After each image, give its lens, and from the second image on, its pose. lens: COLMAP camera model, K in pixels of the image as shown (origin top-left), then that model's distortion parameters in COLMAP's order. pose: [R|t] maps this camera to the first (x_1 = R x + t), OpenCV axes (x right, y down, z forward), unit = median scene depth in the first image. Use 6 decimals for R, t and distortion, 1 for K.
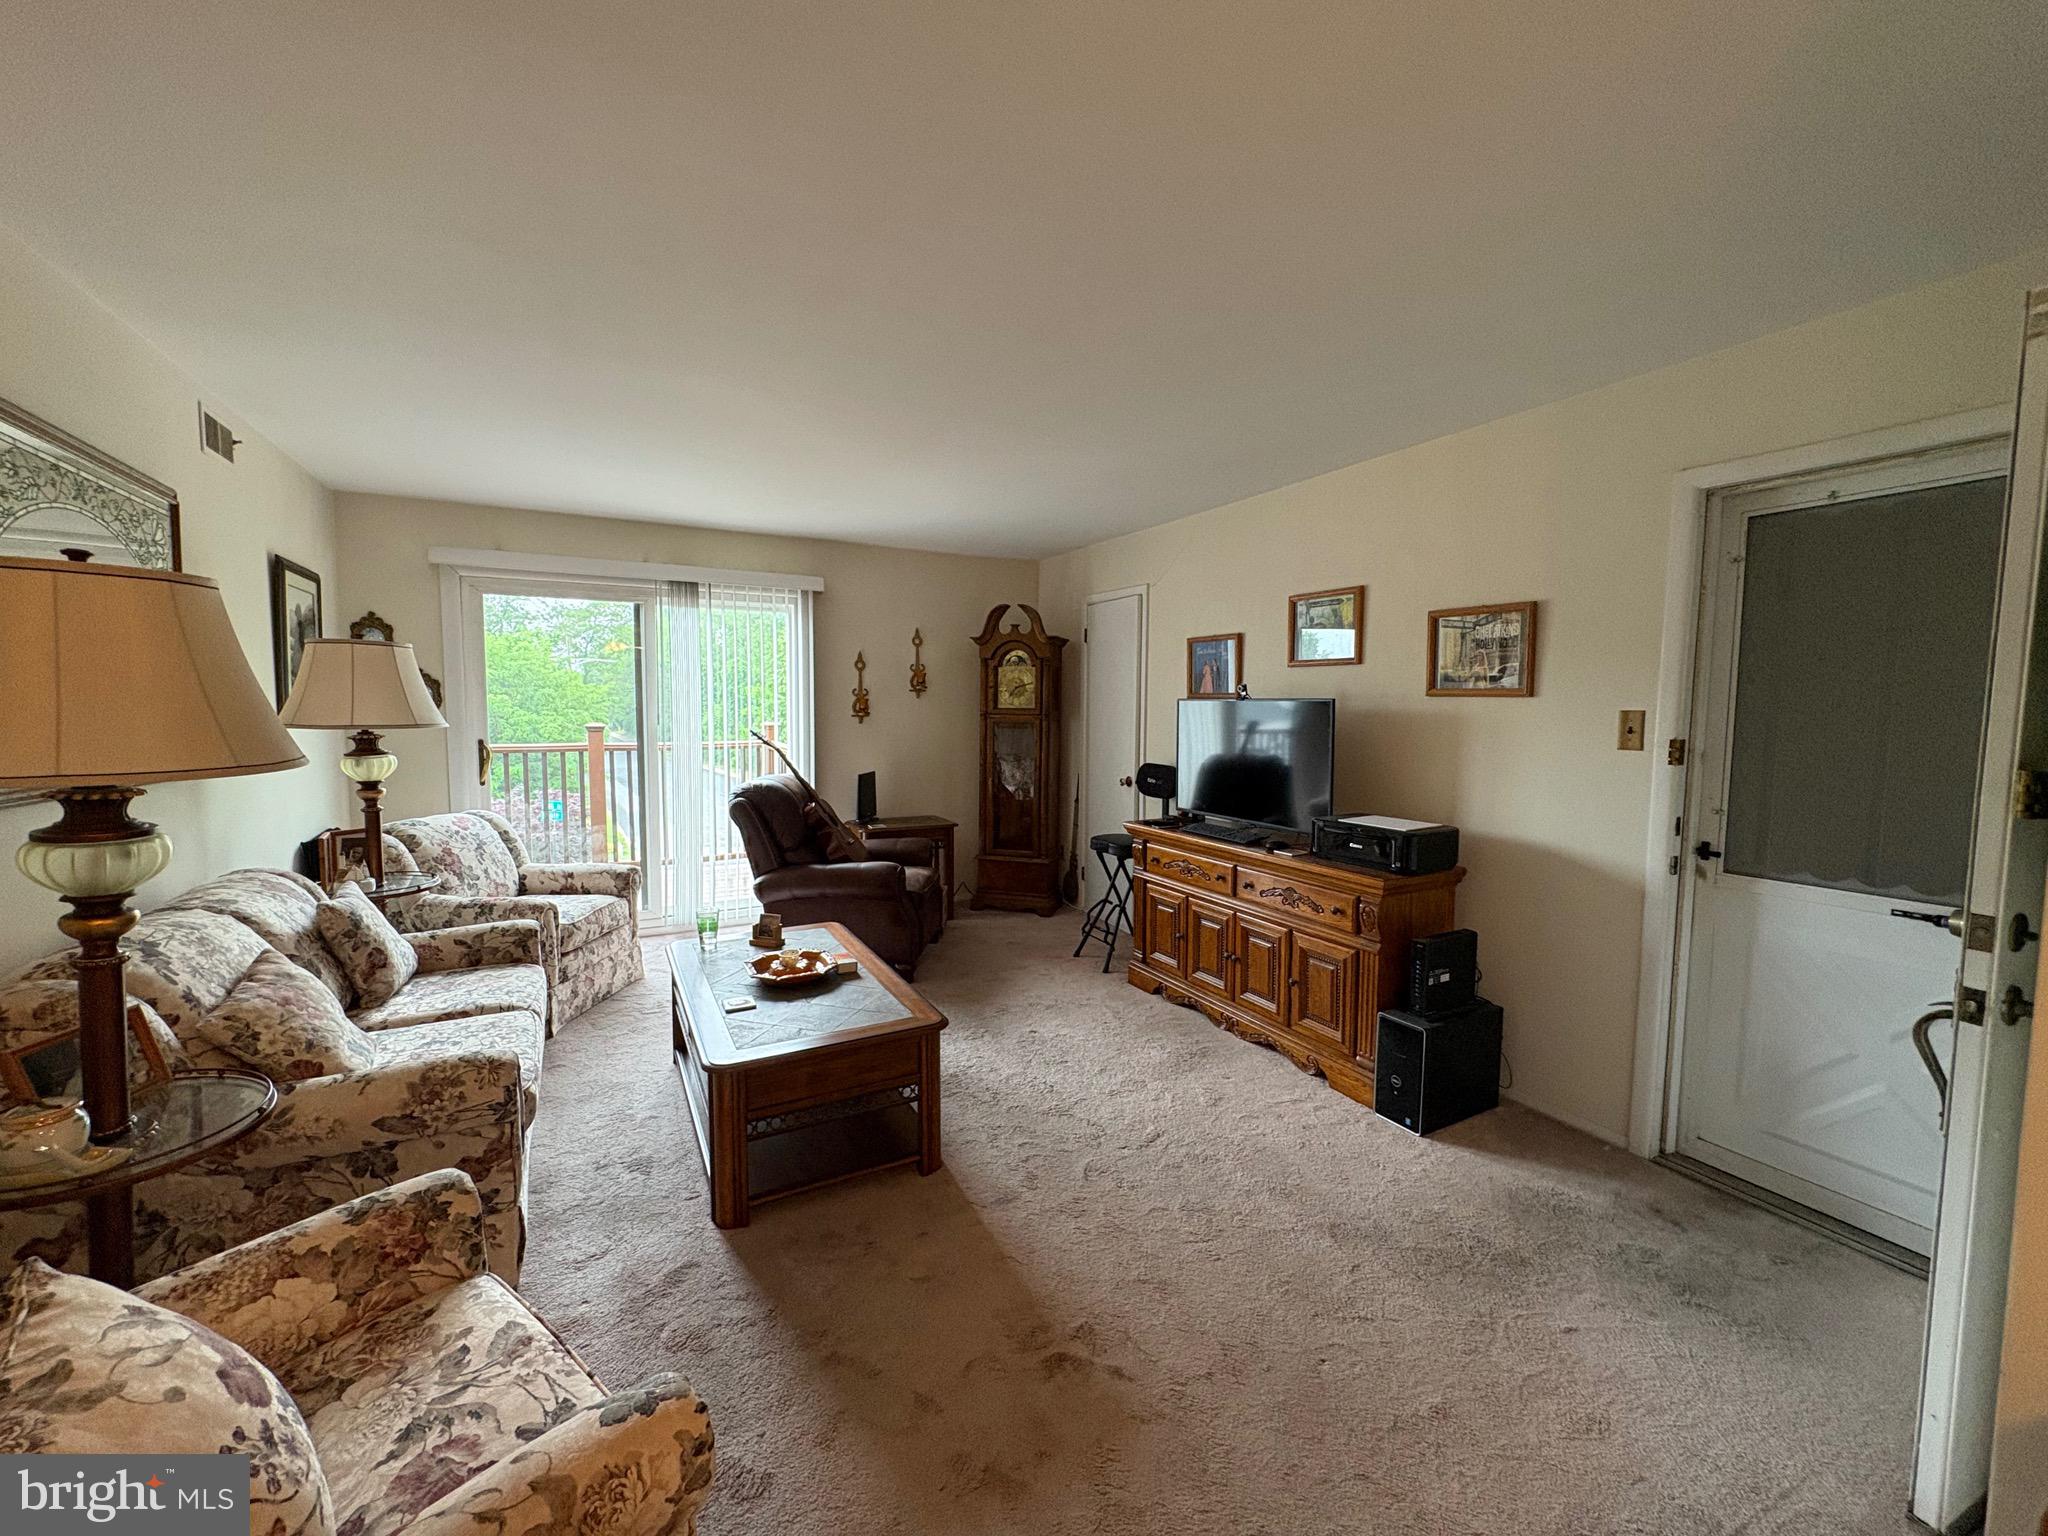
lens RADIAL K [[819.6, 0, 1024.0], [0, 819.6, 768.0], [0, 0, 1]] dist [0.003585, 0.000286]
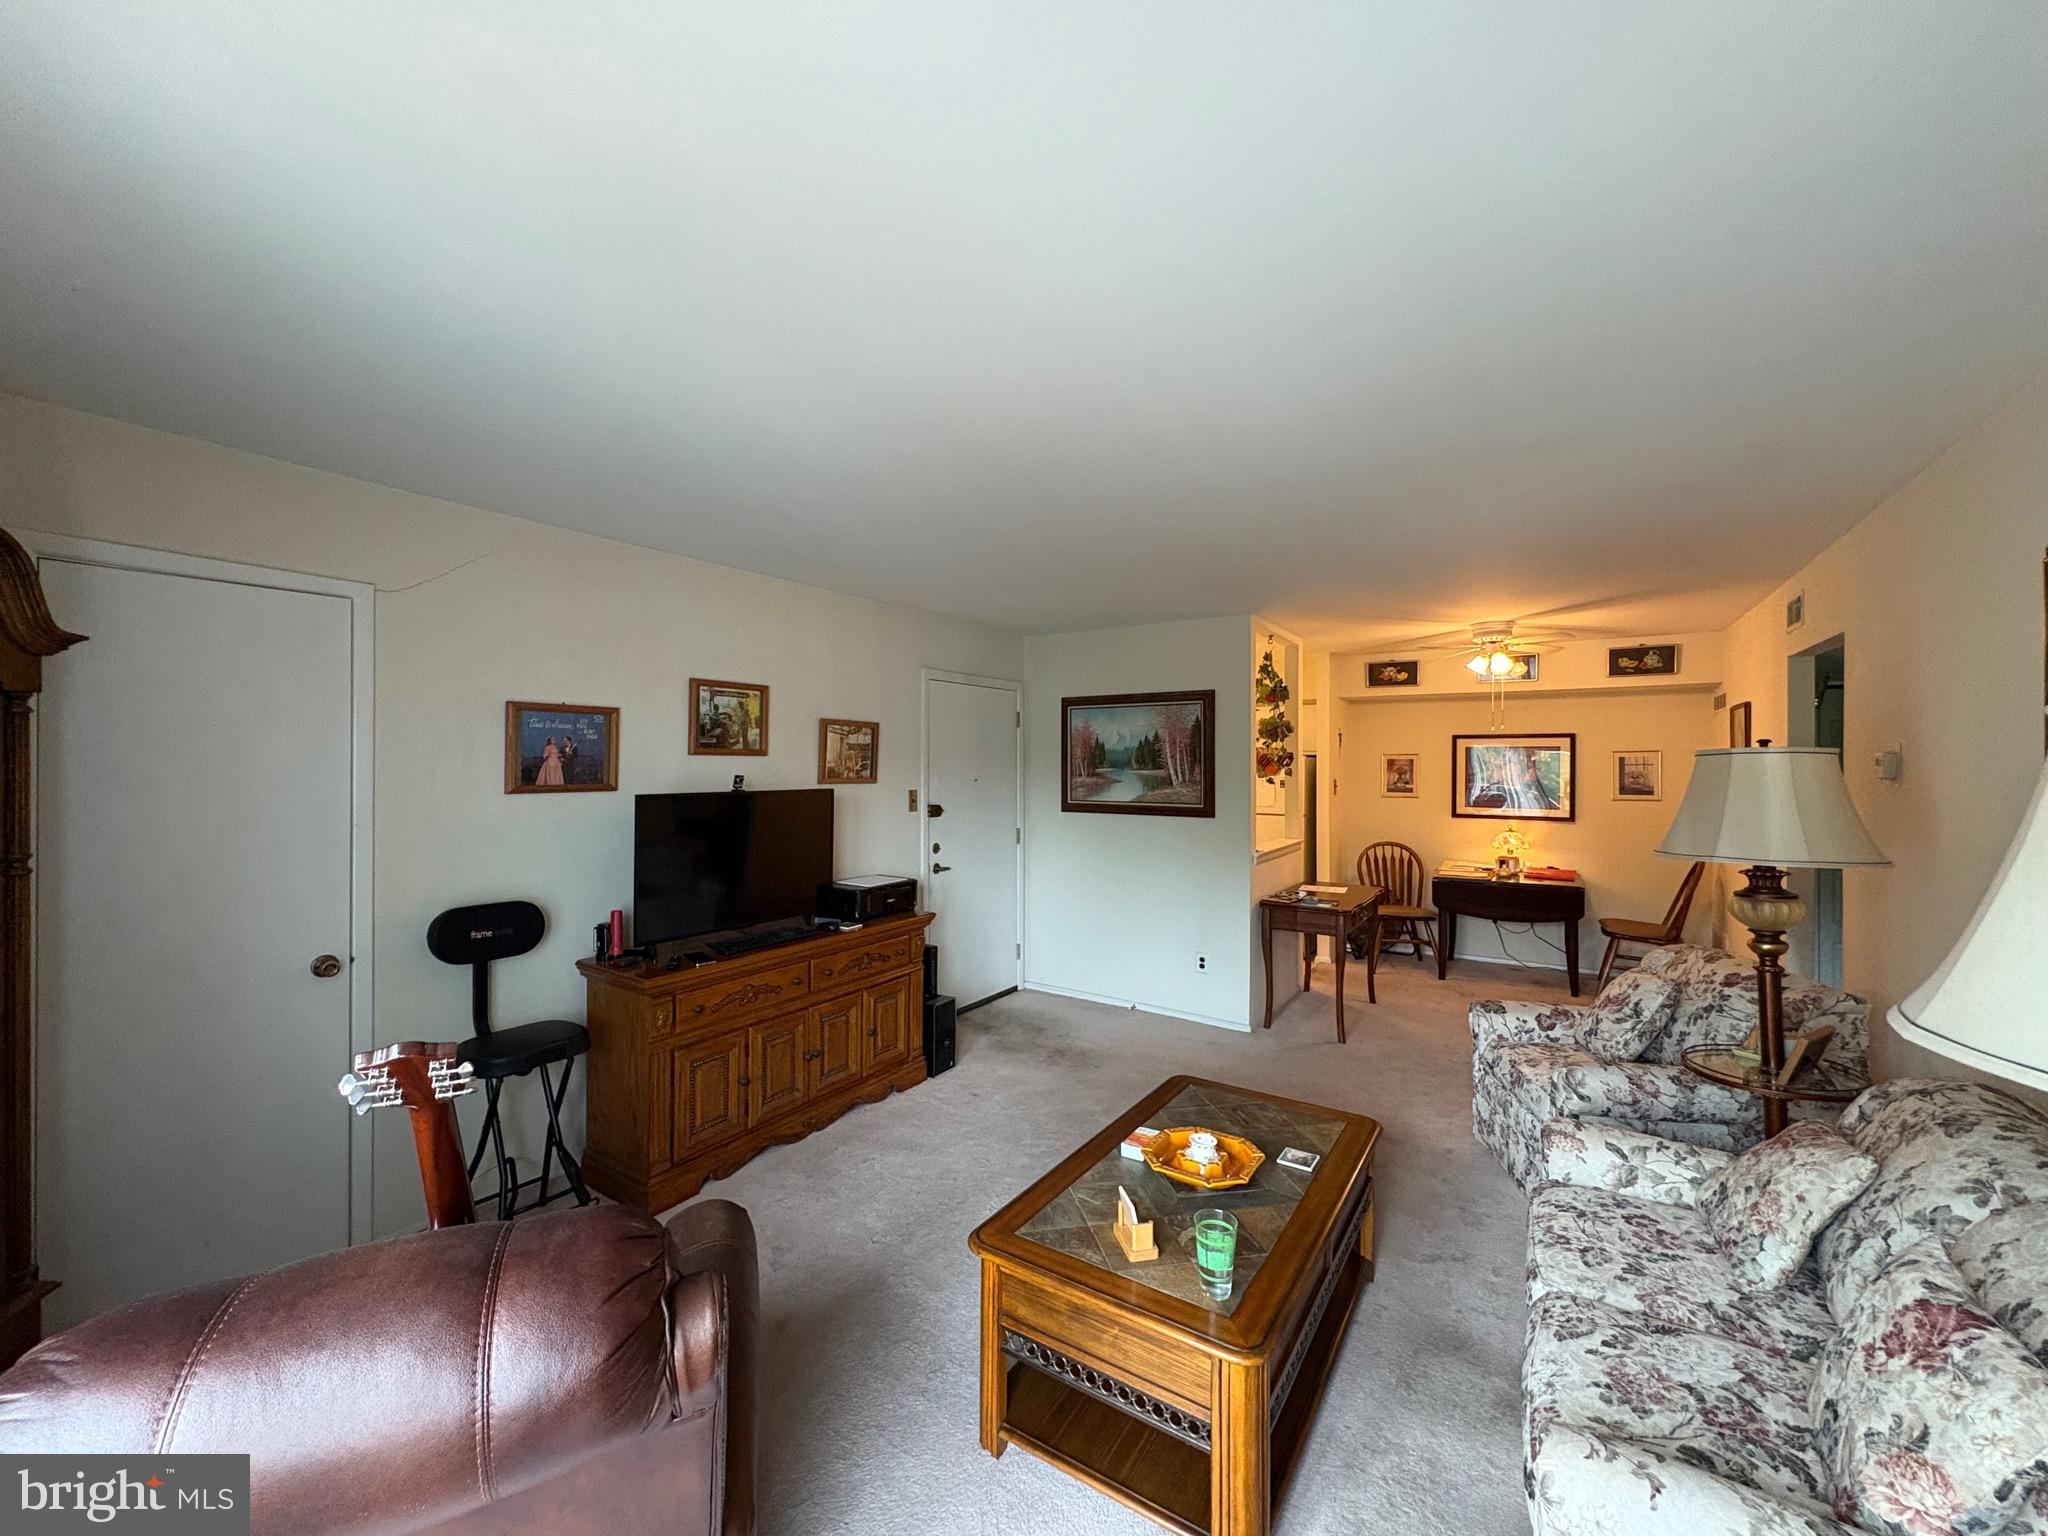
lens RADIAL K [[819.6, 0, 1024.0], [0, 819.6, 768.0], [0, 0, 1]] dist [0.003585, 0.000286]
pose [[-0.475165, -0.016932, 0.879734, -0.804898], [0.059720, 0.996889, 0.051443, -0.162718], [-0.877868, 0.076982, -0.472675, 1.351961]]
